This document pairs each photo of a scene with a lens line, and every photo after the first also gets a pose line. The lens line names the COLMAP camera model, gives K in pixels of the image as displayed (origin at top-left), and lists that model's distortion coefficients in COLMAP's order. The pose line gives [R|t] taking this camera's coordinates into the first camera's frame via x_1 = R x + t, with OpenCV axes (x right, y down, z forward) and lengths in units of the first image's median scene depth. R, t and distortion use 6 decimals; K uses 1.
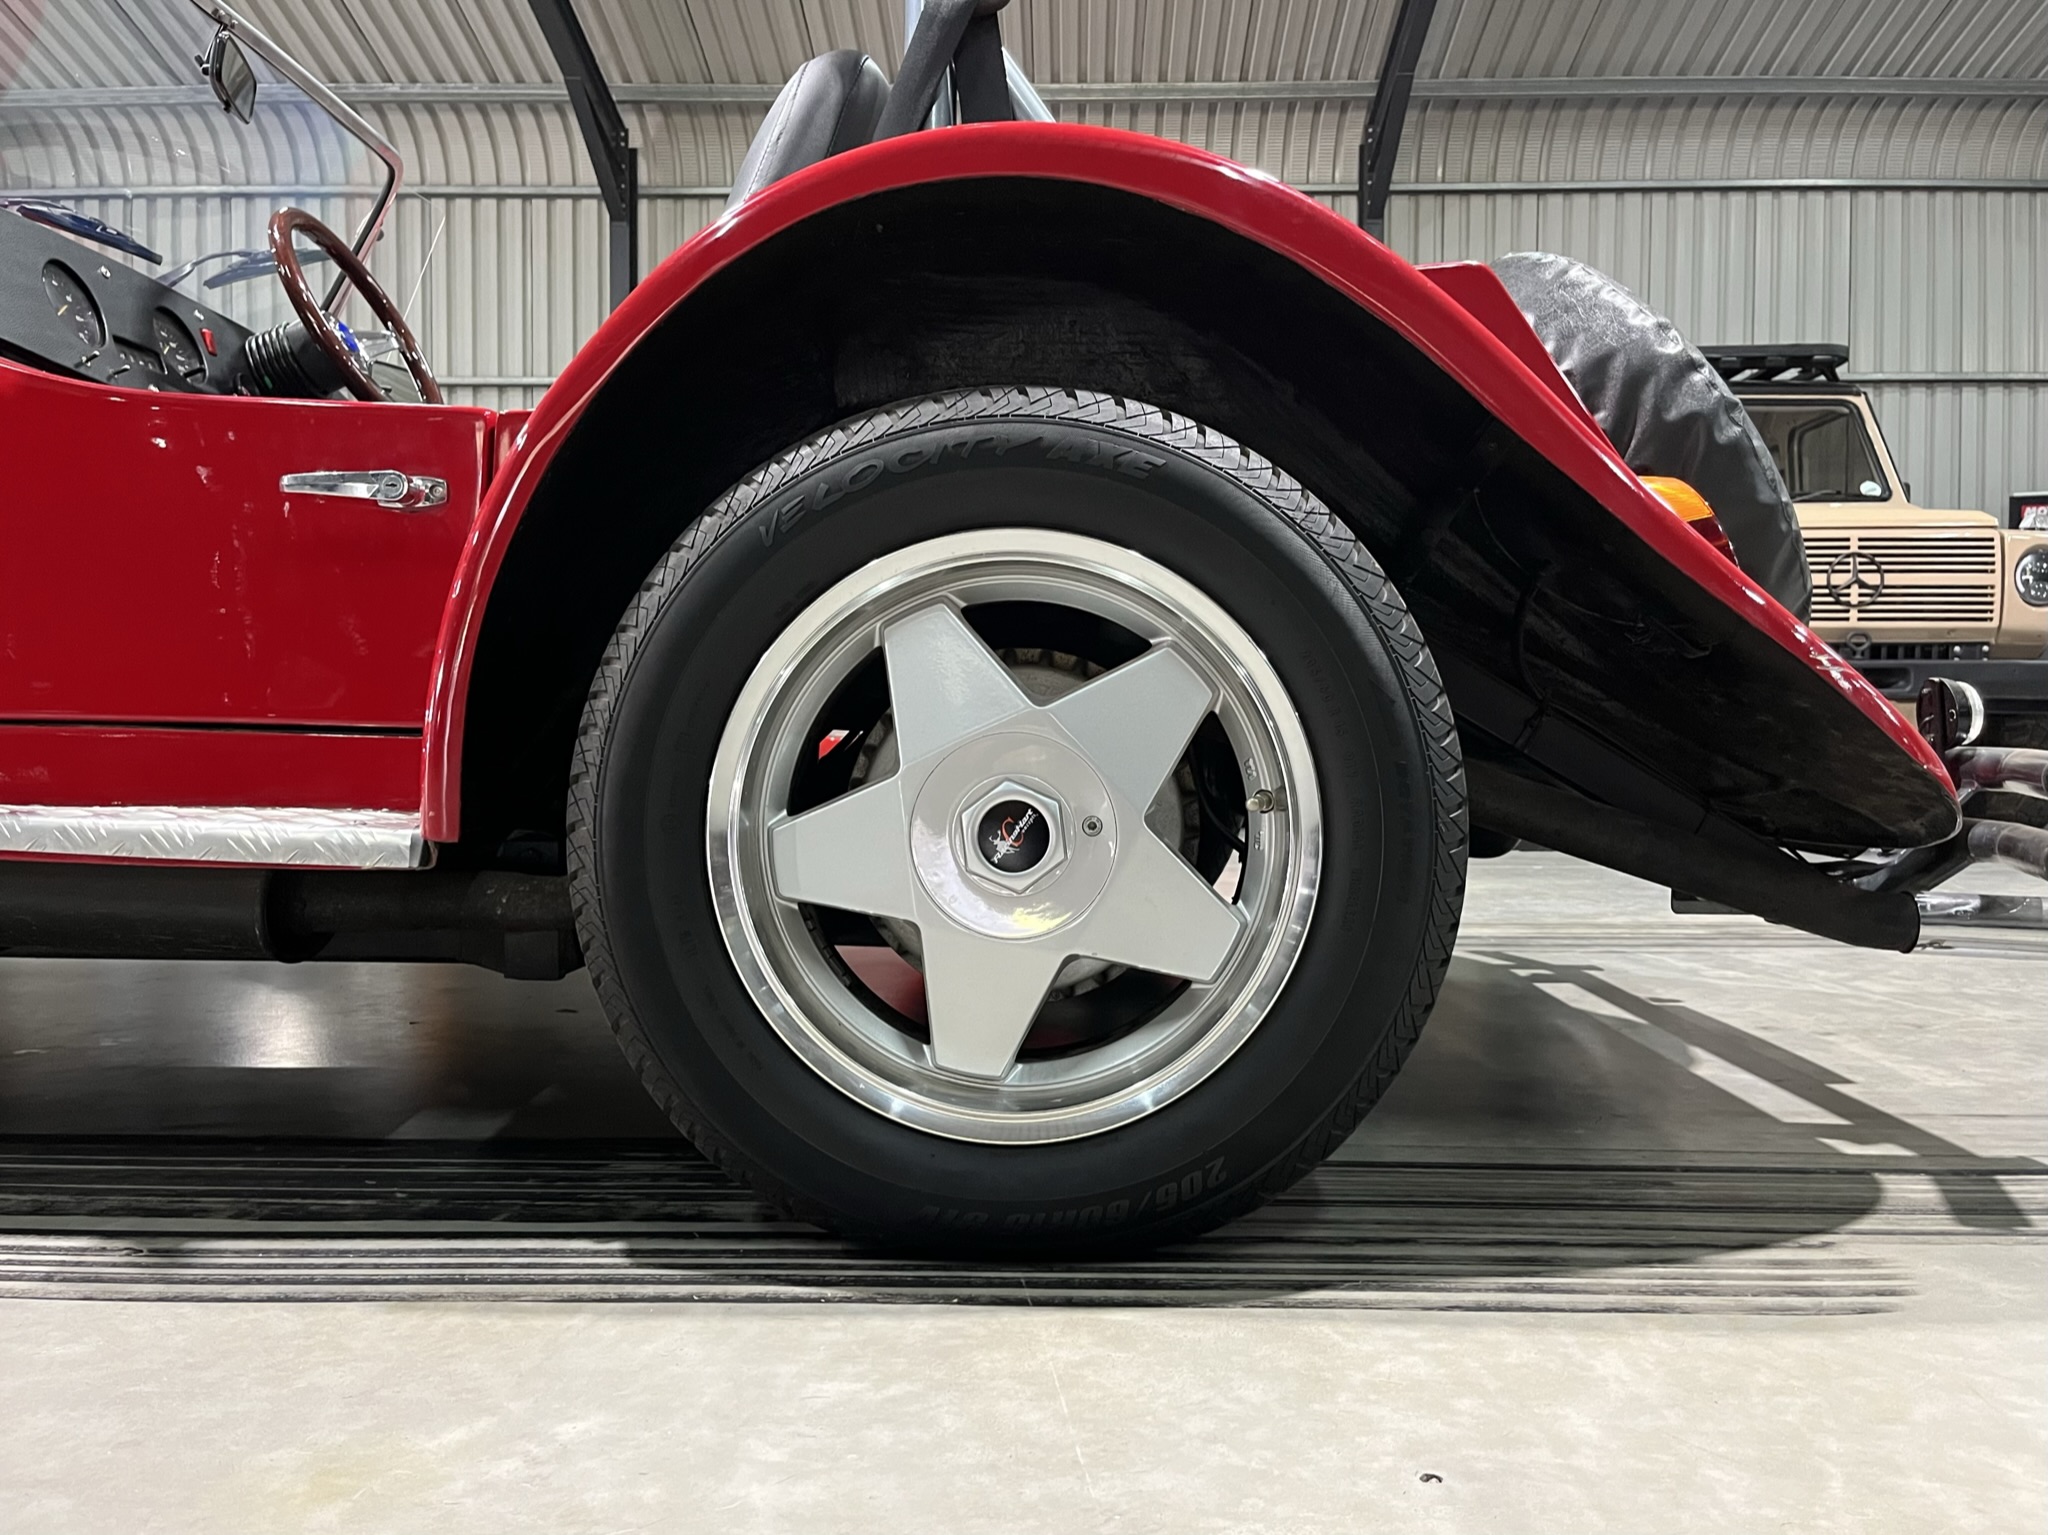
lens RADIAL K [[1584.2, 0, 1024.0], [0, 1584.2, 767.5], [0, 0, 1]] dist [0.082313, -0.119083]
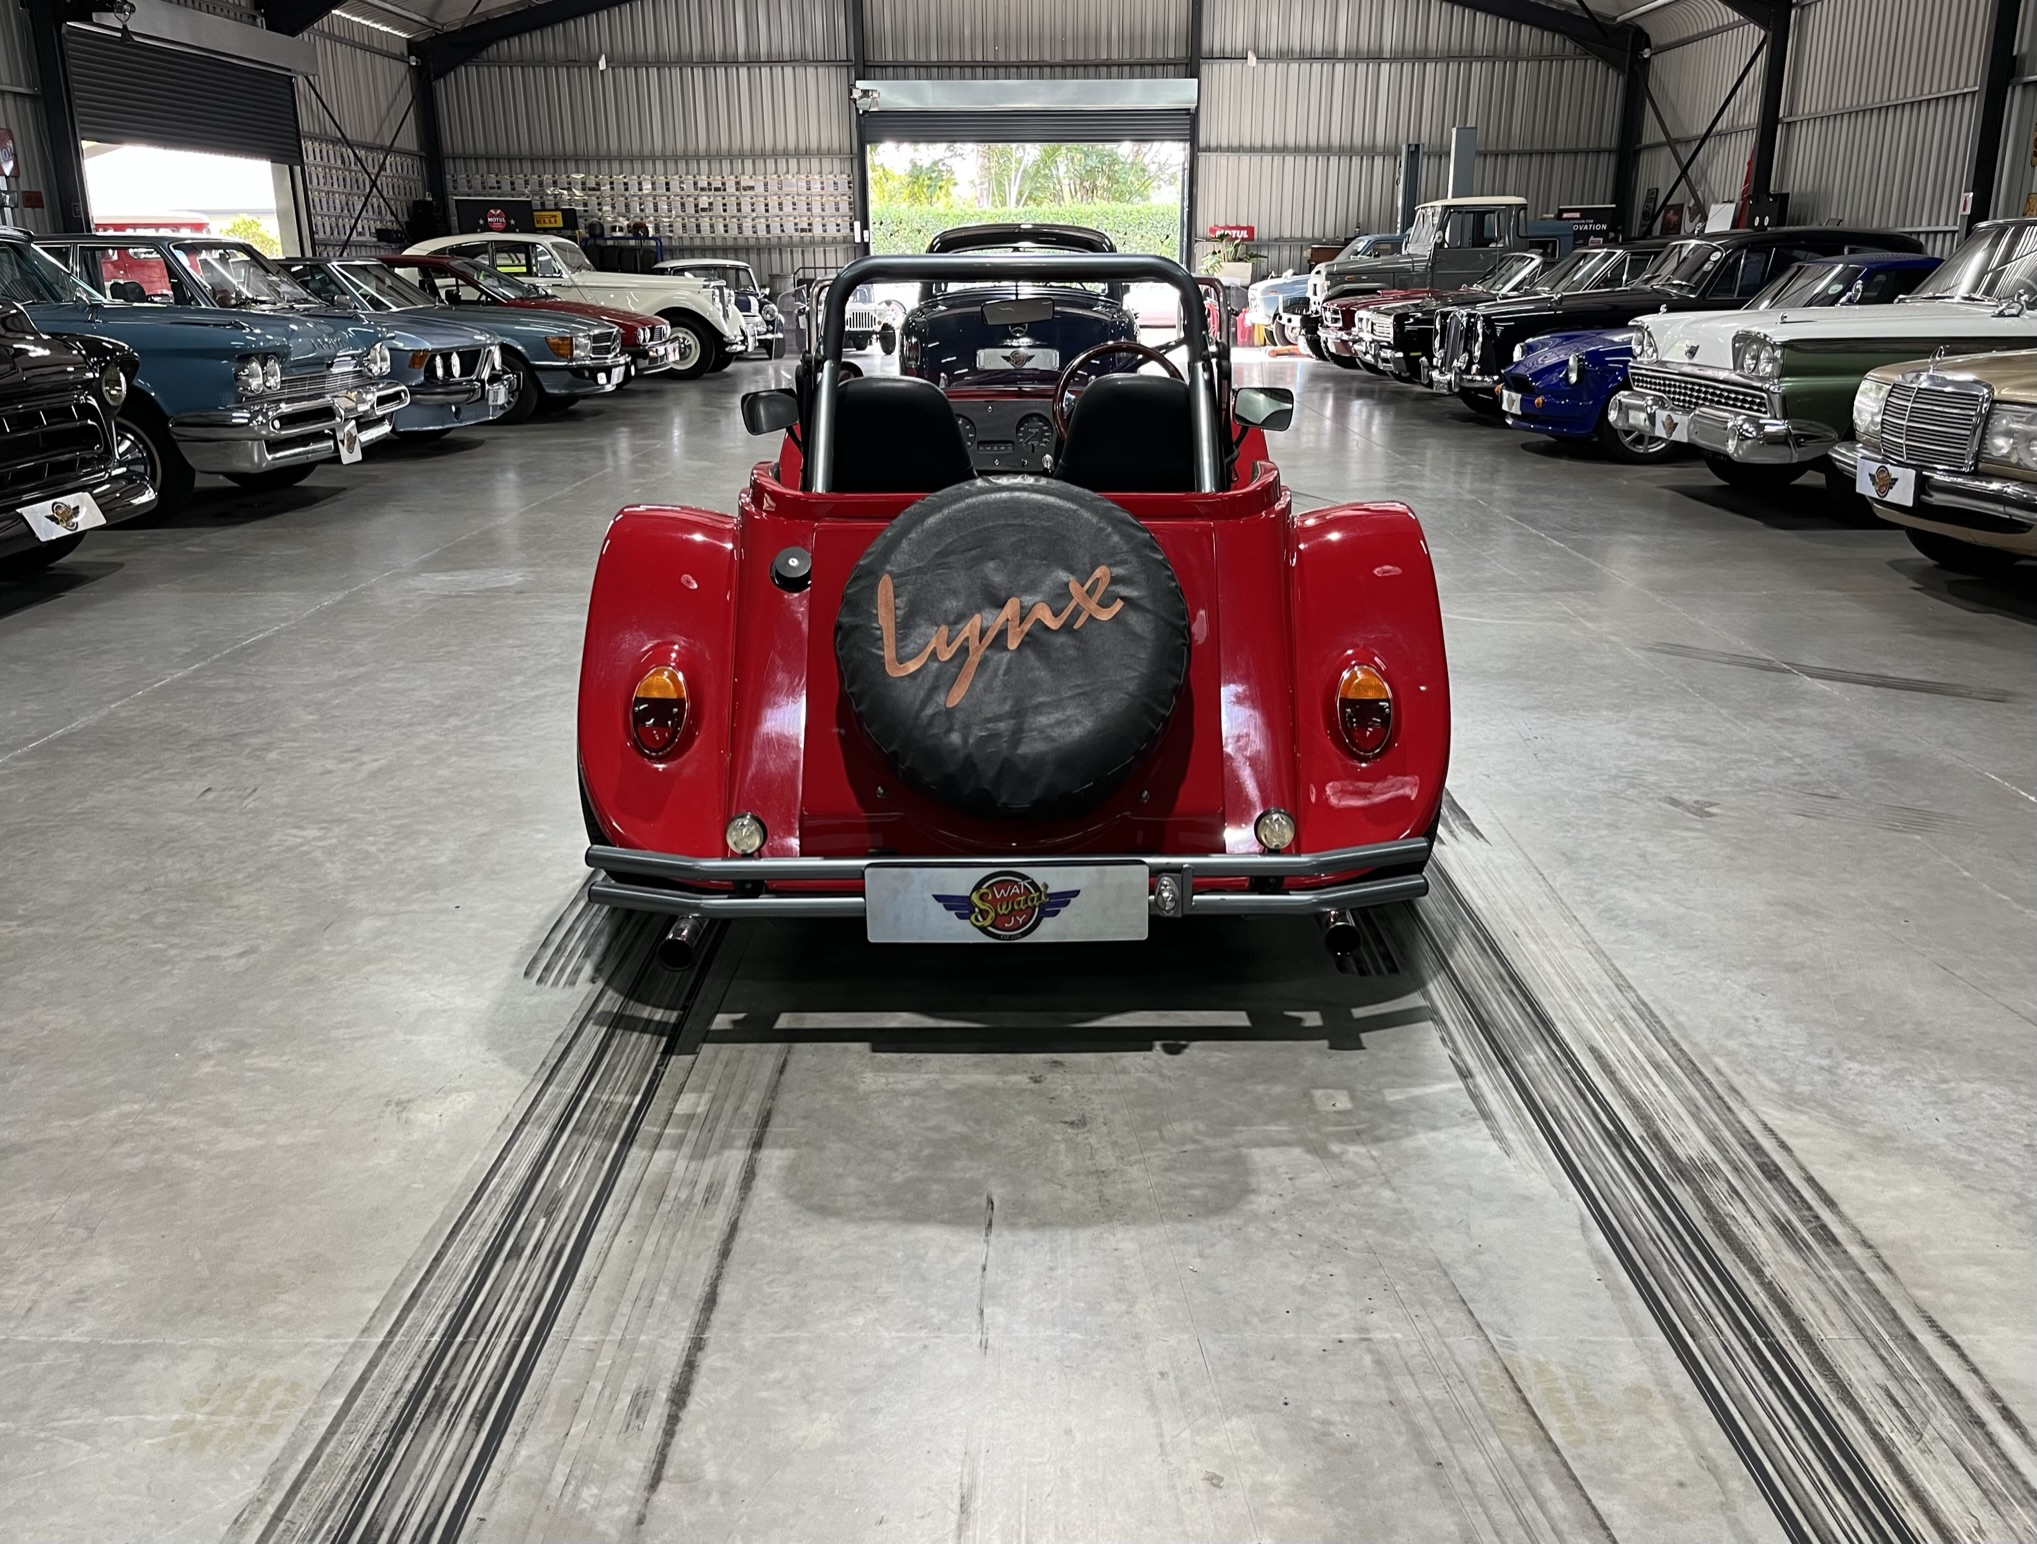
lens RADIAL K [[1593.5, 0, 1018.5], [0, 1593.5, 772.0], [0, 0, 1]] dist [0.029465, -0.006249]
pose [[0.022228, 0.304108, -0.952378, 2.544428], [-0.013555, 0.952618, 0.303868, -0.725950], [0.999661, 0.006155, 0.025297, 1.436671]]
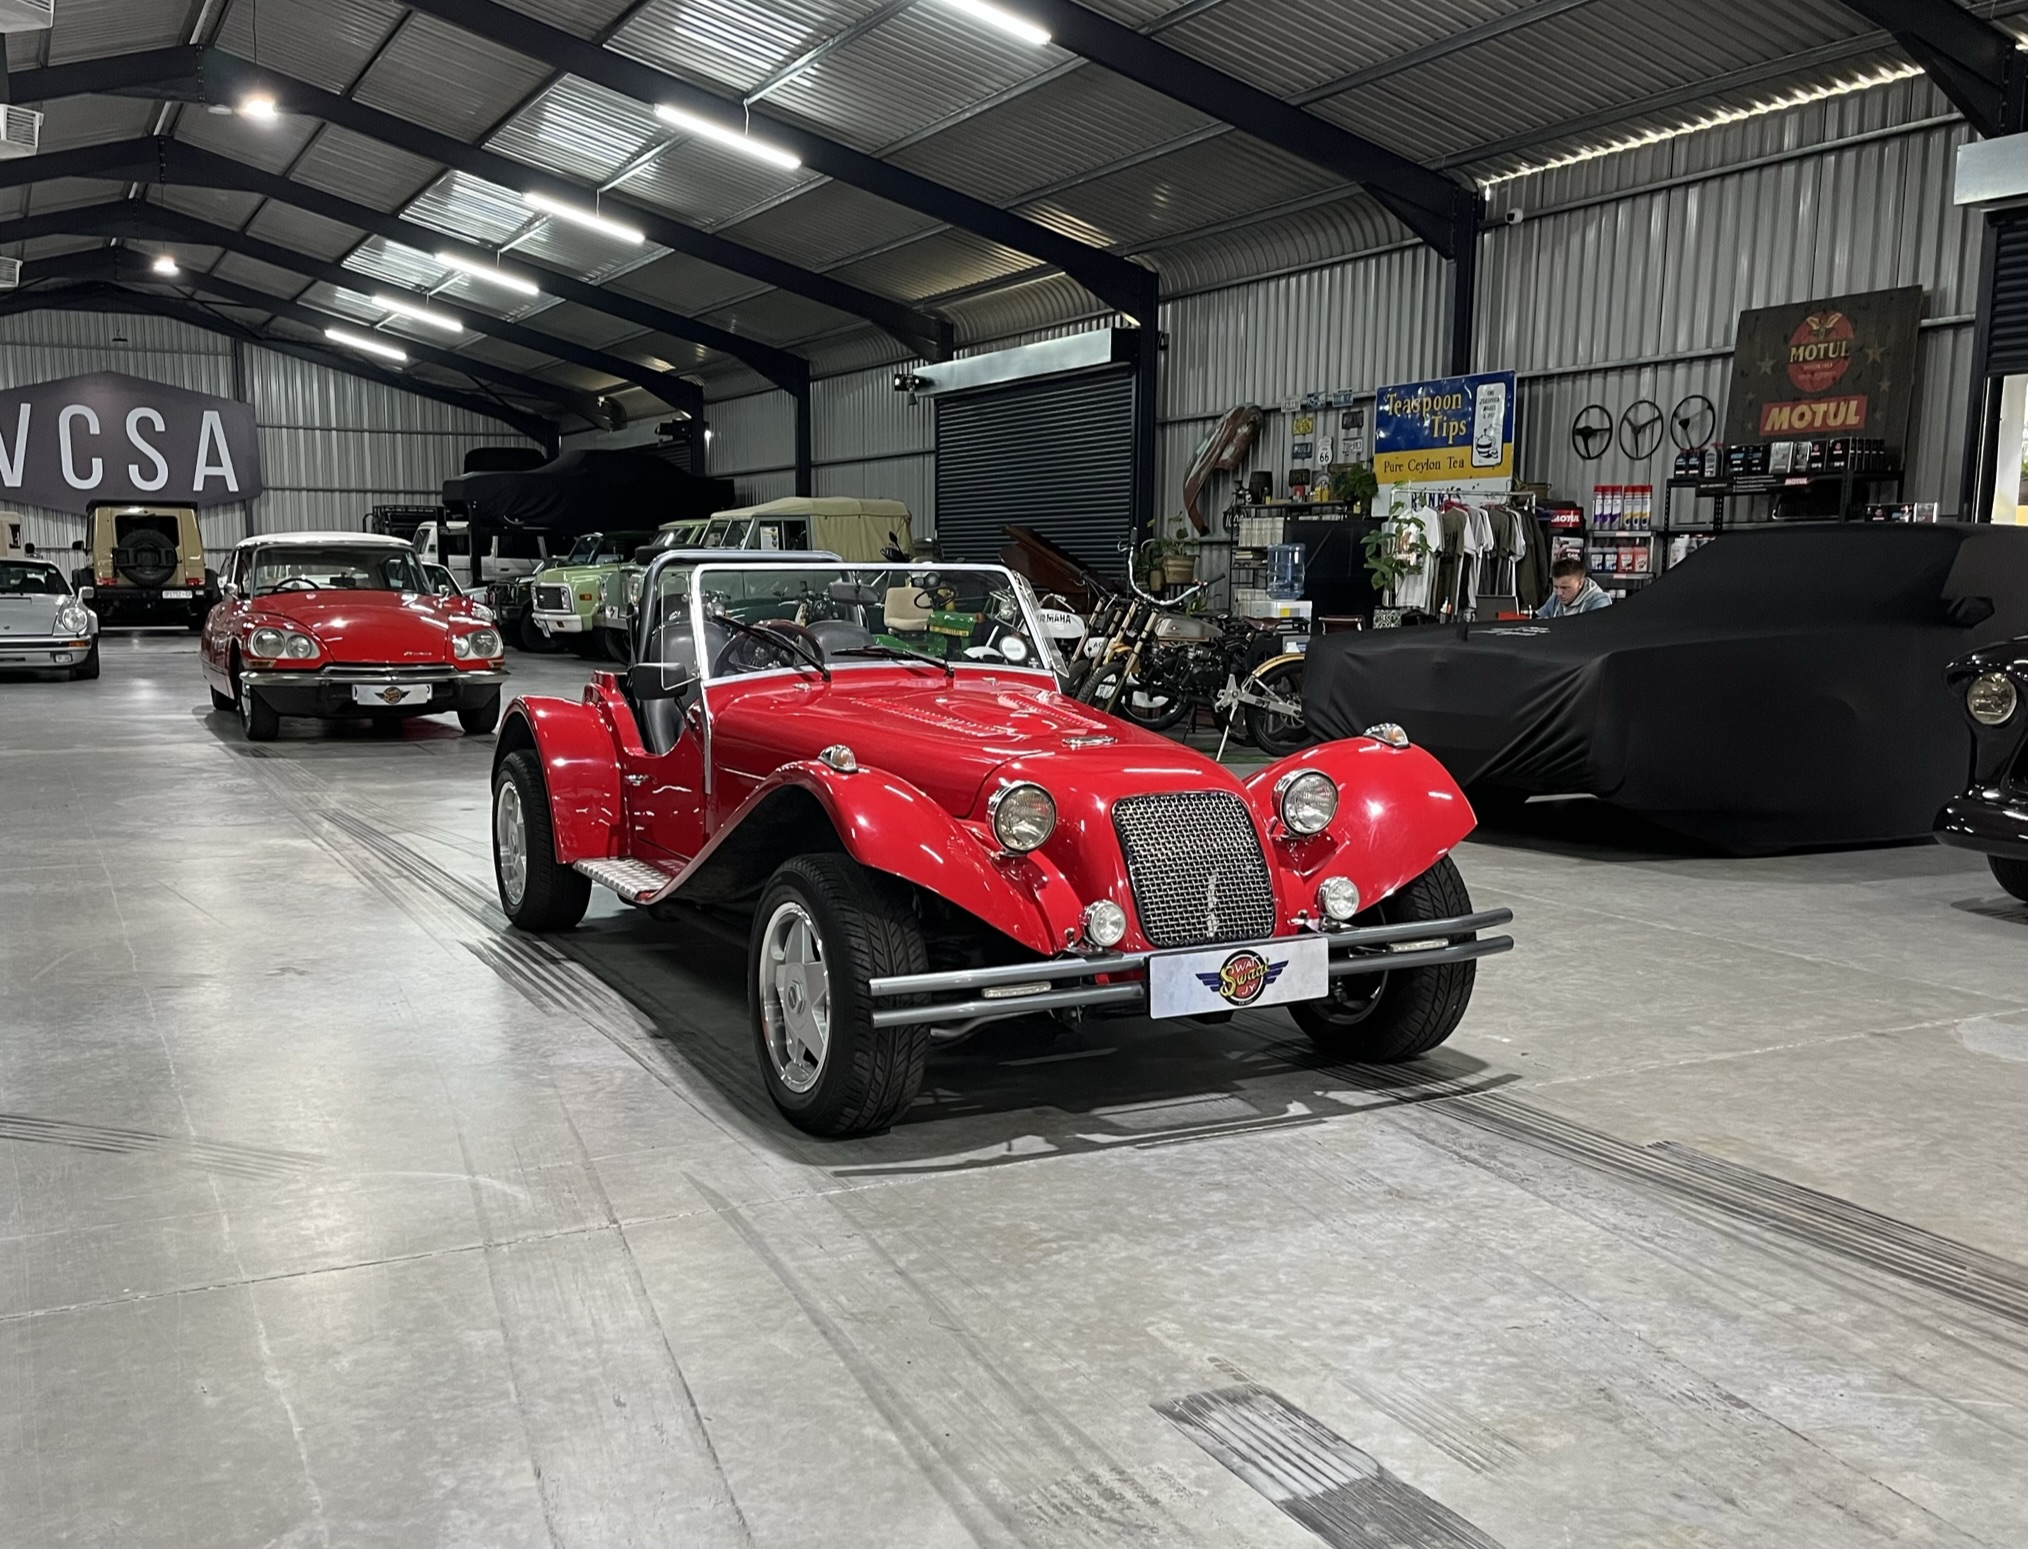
lens RADIAL K [[1912.5, 0, 941.7], [0, 1912.5, 864.9], [0, 0, 1]] dist [0.112460, -0.256714]
pose [[-0.470494, -0.136881, 0.871722, -4.910814], [0.014757, 0.986536, 0.162875, -0.738752], [-0.882280, 0.089496, -0.462139, 3.496056]]
